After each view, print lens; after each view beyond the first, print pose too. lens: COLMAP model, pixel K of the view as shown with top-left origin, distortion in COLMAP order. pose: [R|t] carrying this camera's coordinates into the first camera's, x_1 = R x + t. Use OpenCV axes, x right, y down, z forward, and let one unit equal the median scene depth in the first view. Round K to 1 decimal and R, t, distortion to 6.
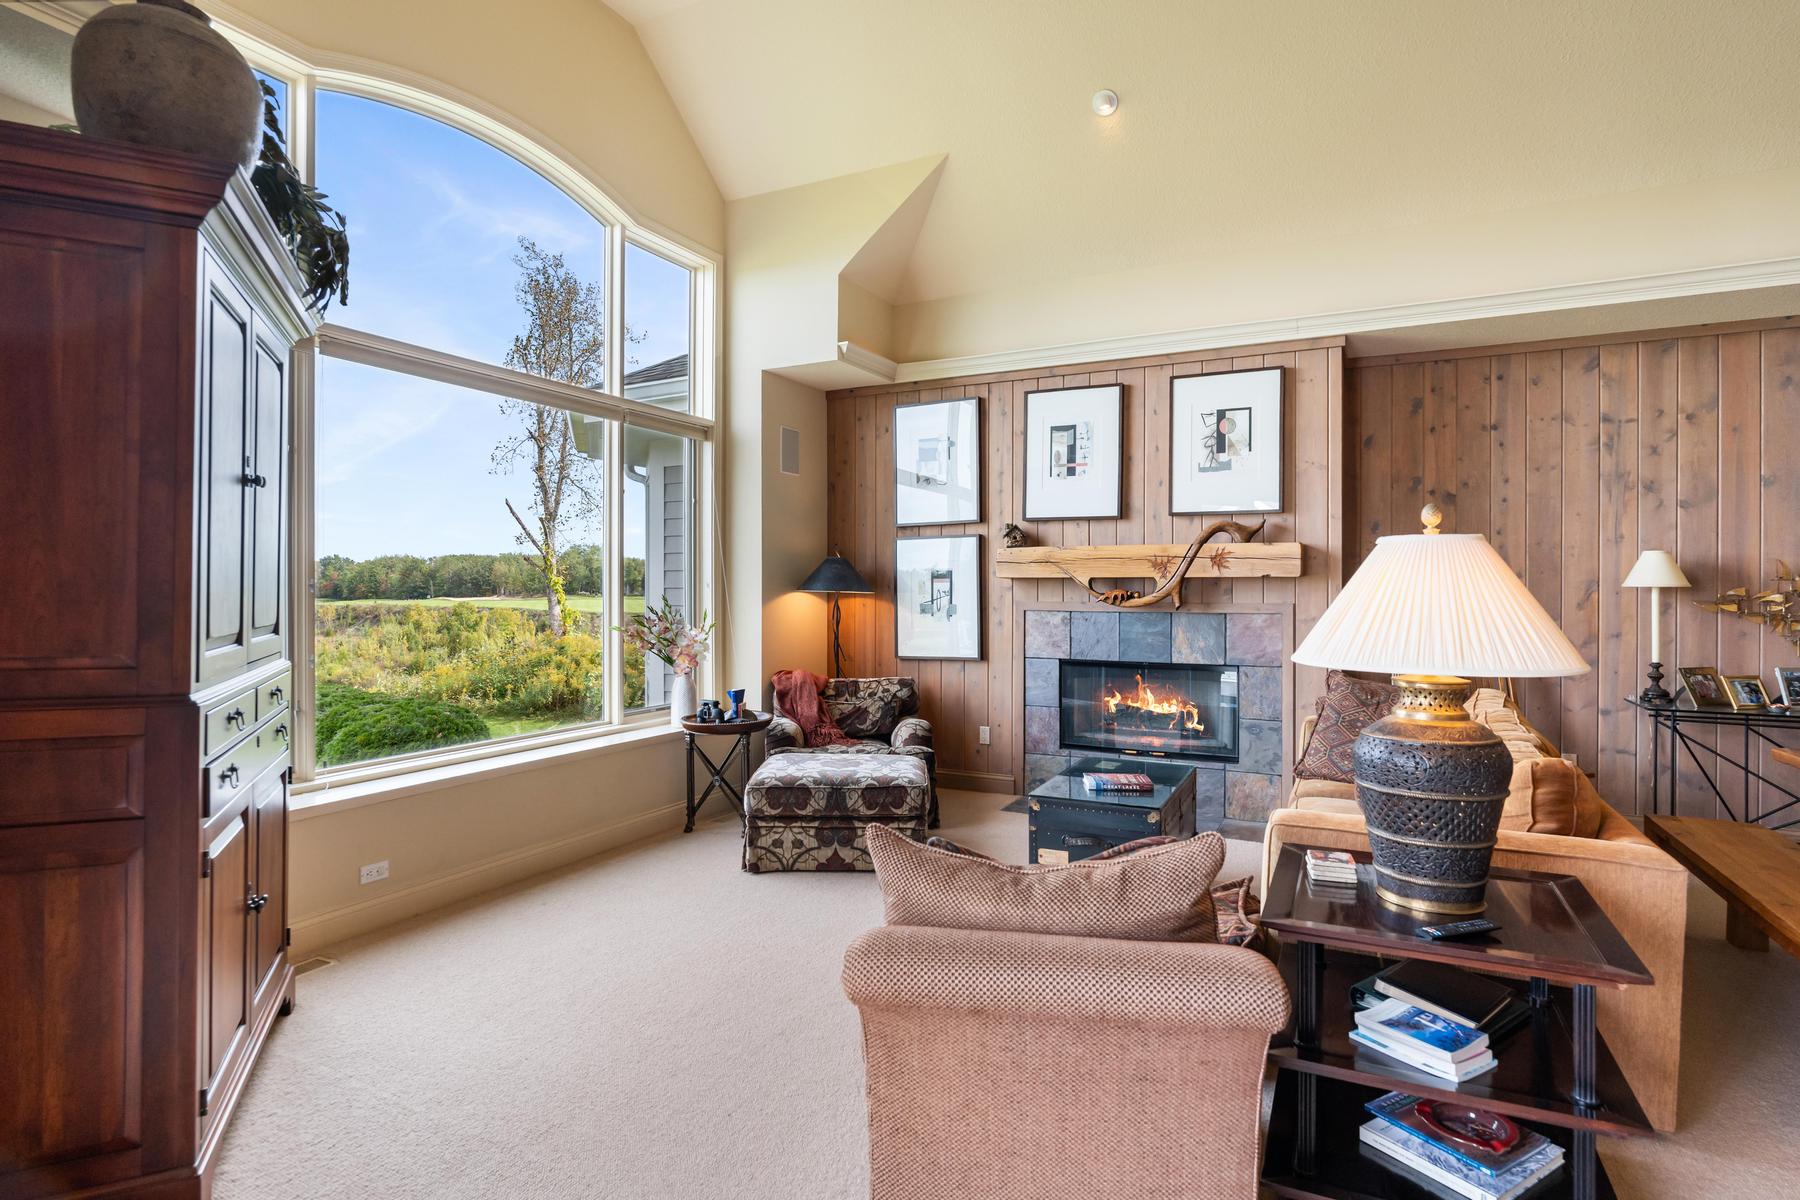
lens RADIAL K [[917.0, 0, 891.8], [0, 917.0, 590.9], [0, 0, 1]] dist [-0.000599, 0.000042]
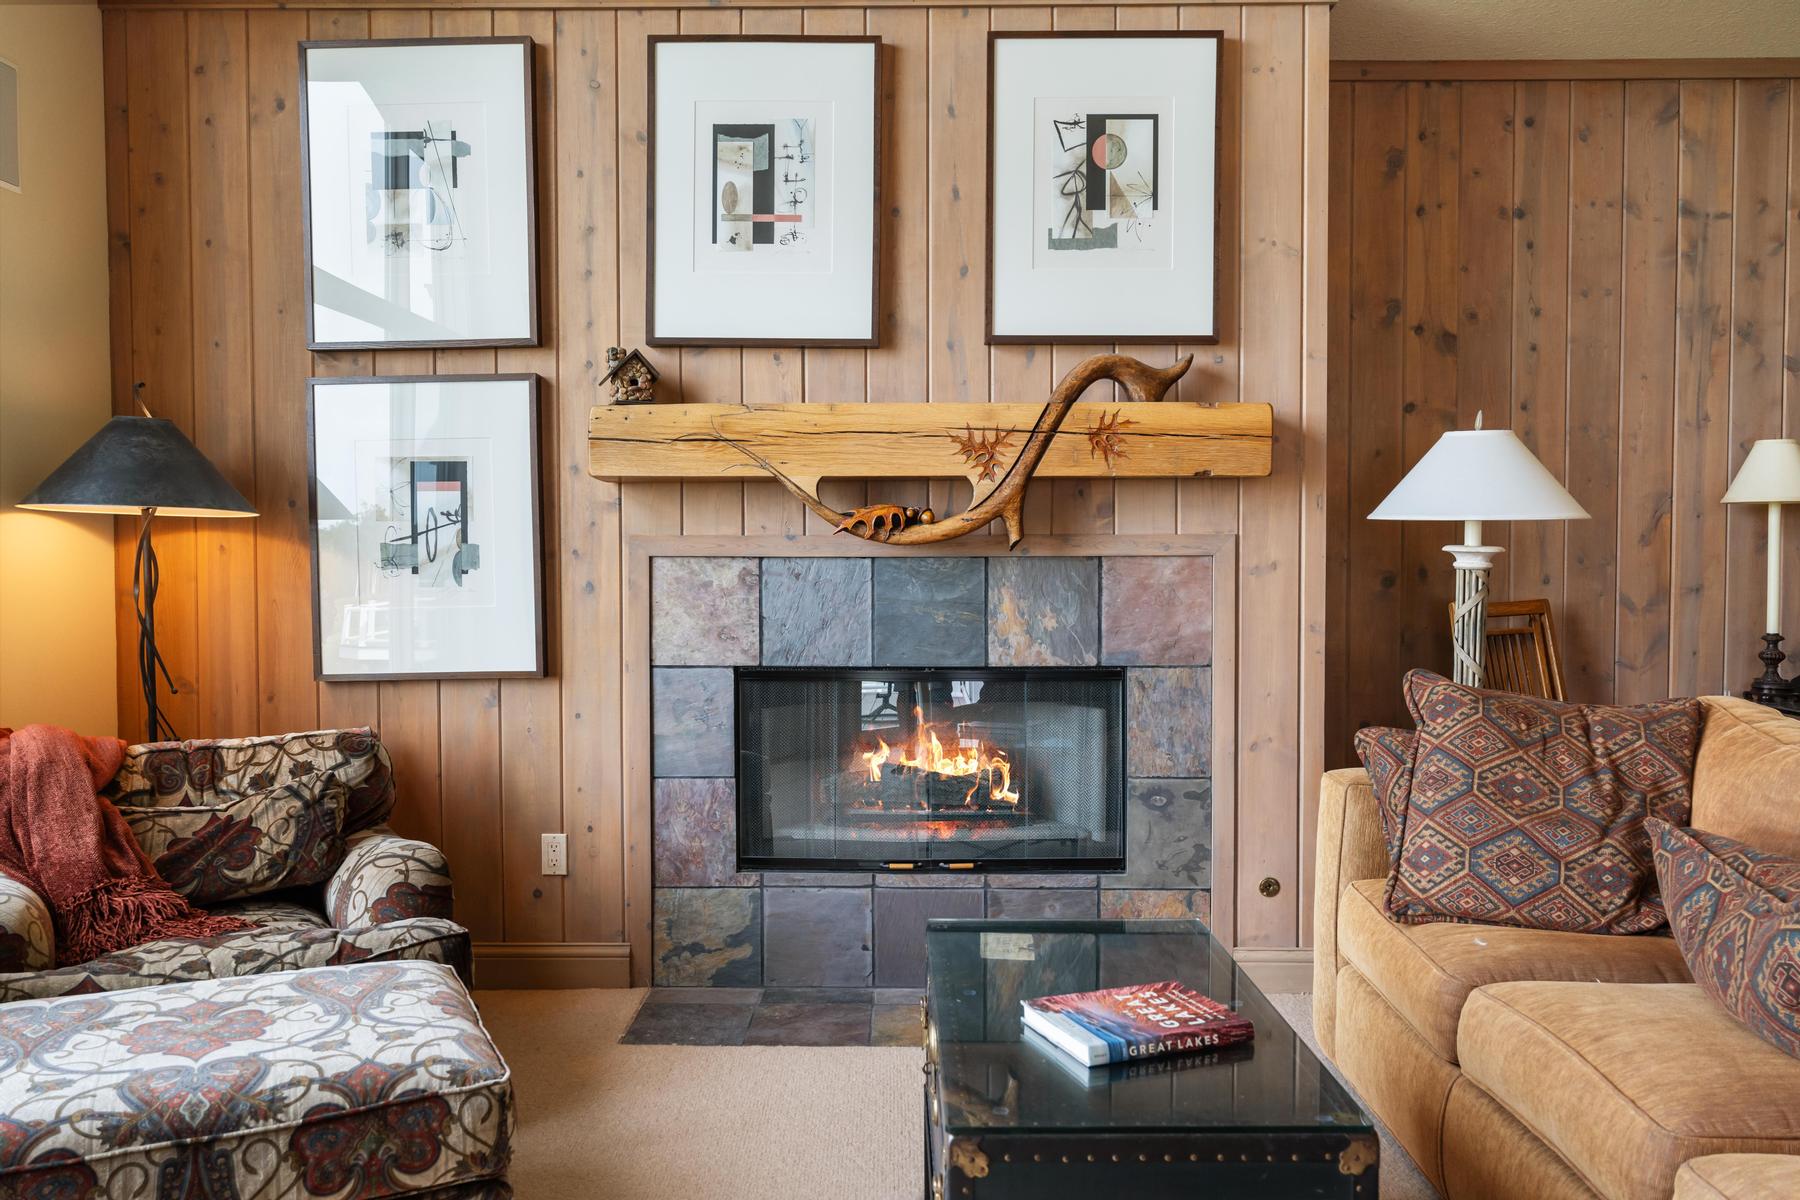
lens RADIAL K [[1372.2, 0, 900.0], [0, 1372.2, 600.0], [0, 0, 1]] dist [-0.001301, 0.003346]
pose [[0.893238, -0.017581, 0.449240, -0.041854], [0.003861, 0.999498, 0.031440, 0.023493], [-0.449567, -0.026349, 0.892858, 0.405418]]
